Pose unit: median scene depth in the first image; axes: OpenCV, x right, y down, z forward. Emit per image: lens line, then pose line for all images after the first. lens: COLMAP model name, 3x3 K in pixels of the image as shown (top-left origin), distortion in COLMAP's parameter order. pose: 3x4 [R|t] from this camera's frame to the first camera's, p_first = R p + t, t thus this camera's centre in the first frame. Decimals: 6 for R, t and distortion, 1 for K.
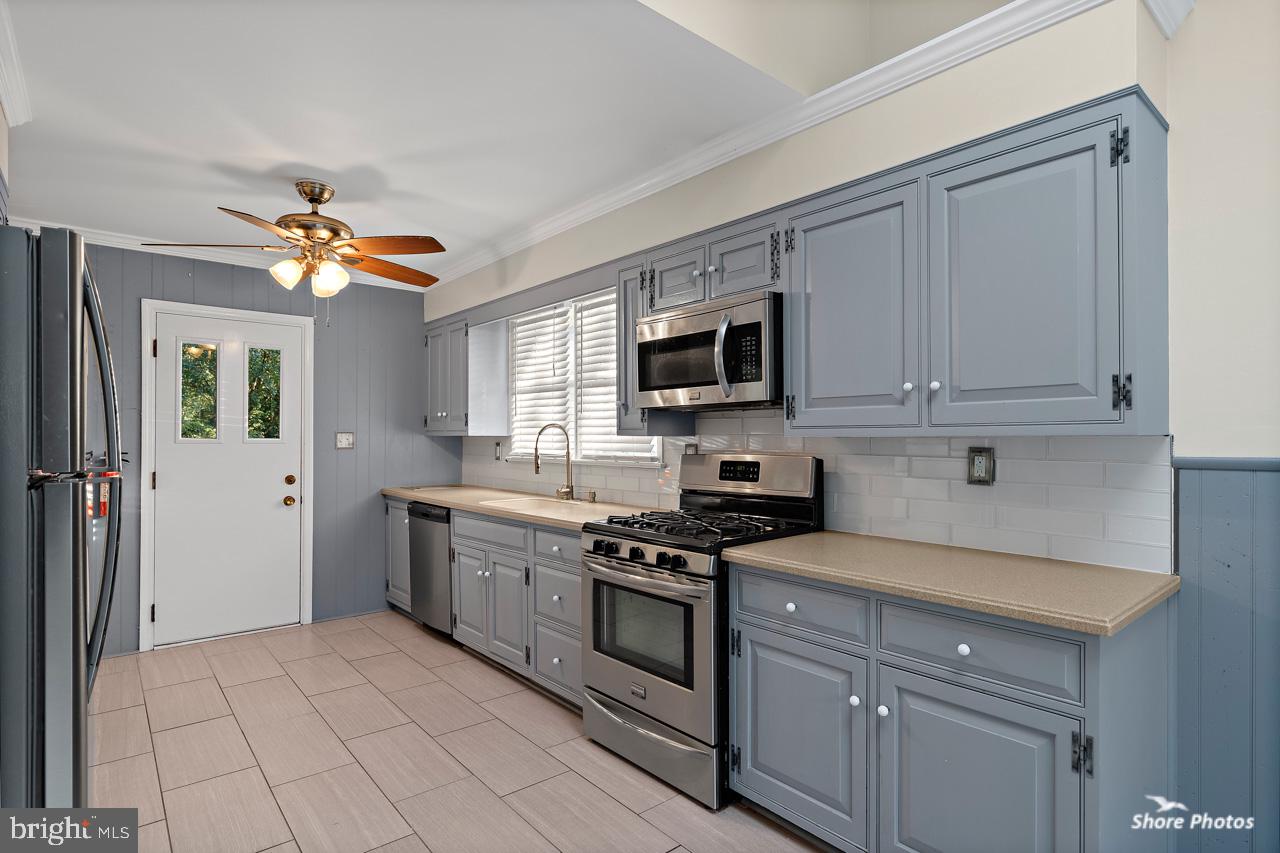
lens RADIAL K [[650.8, 0, 644.2], [0, 650.8, 431.6], [0, 0, 1]] dist [-0.001617, -0.005277]
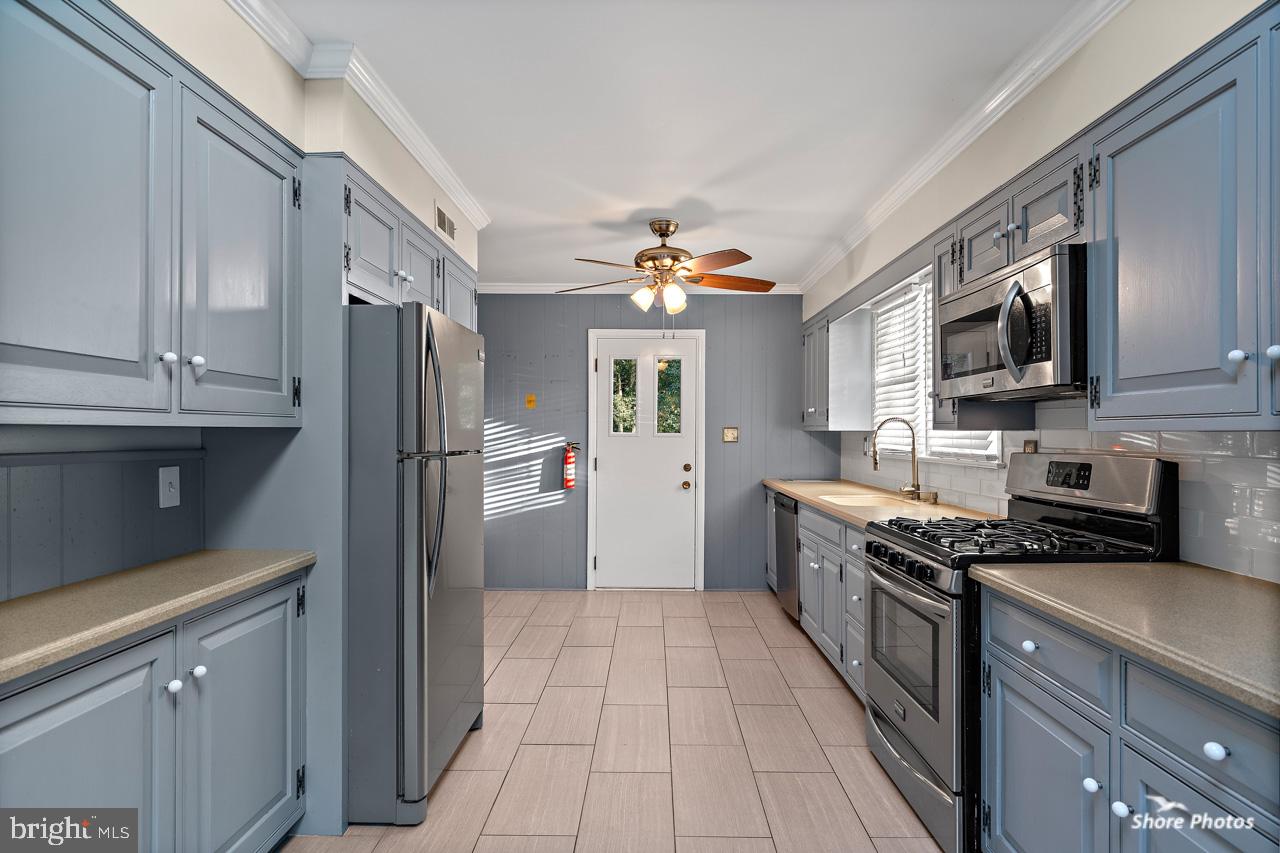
lens RADIAL K [[650.8, 0, 644.2], [0, 650.8, 431.6], [0, 0, 1]] dist [-0.001617, -0.005277]
pose [[0.756195, -0.000059, -0.654346, 0.256266], [0.004536, 0.999976, 0.005151, 0.001825], [0.654330, -0.006863, 0.756178, 0.064956]]
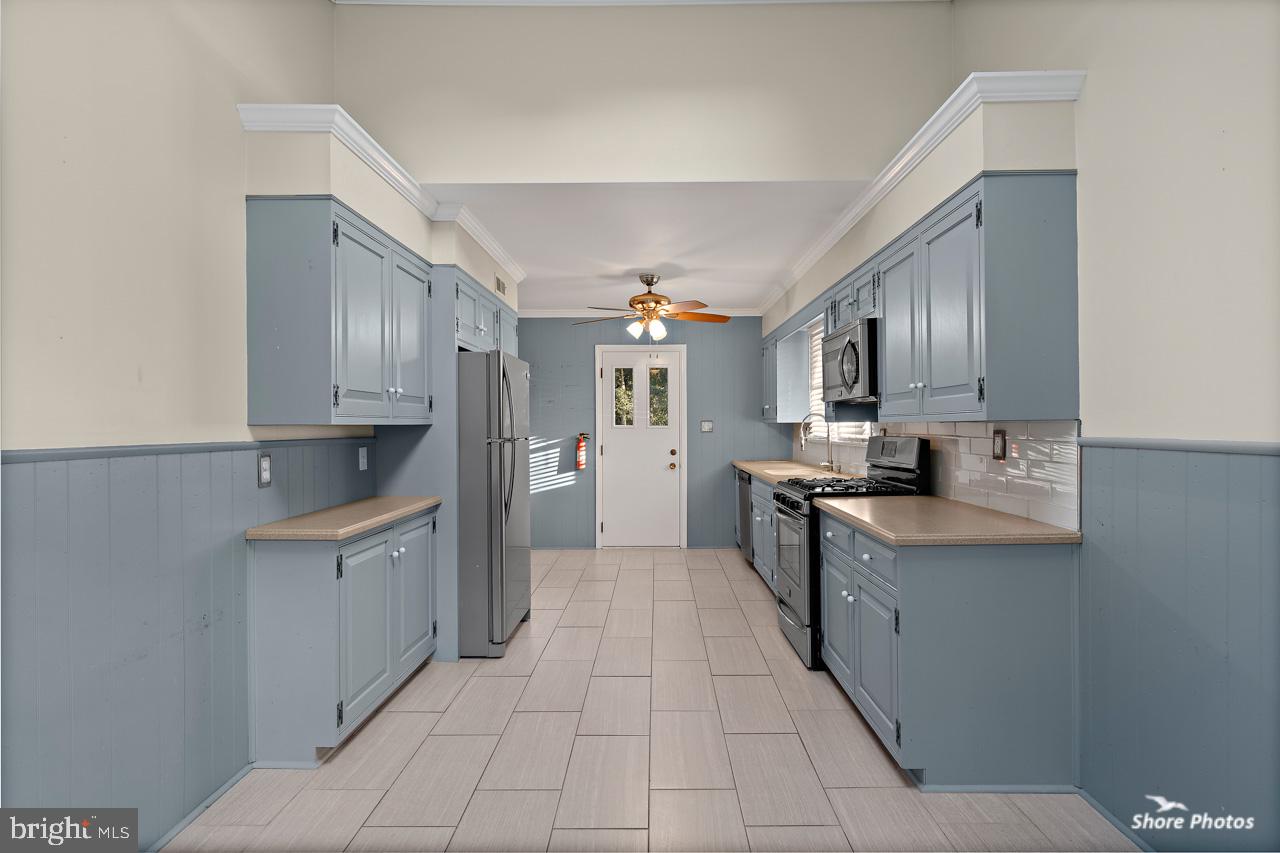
lens RADIAL K [[654.9, 0, 642.9], [0, 654.9, 419.5], [0, 0, 1]] dist [0.000230, -0.000272]
pose [[0.751180, -0.010867, -0.660008, 0.604092], [0.013222, 0.999912, -0.001415, -0.002576], [0.659965, -0.007664, 0.751257, -0.292941]]
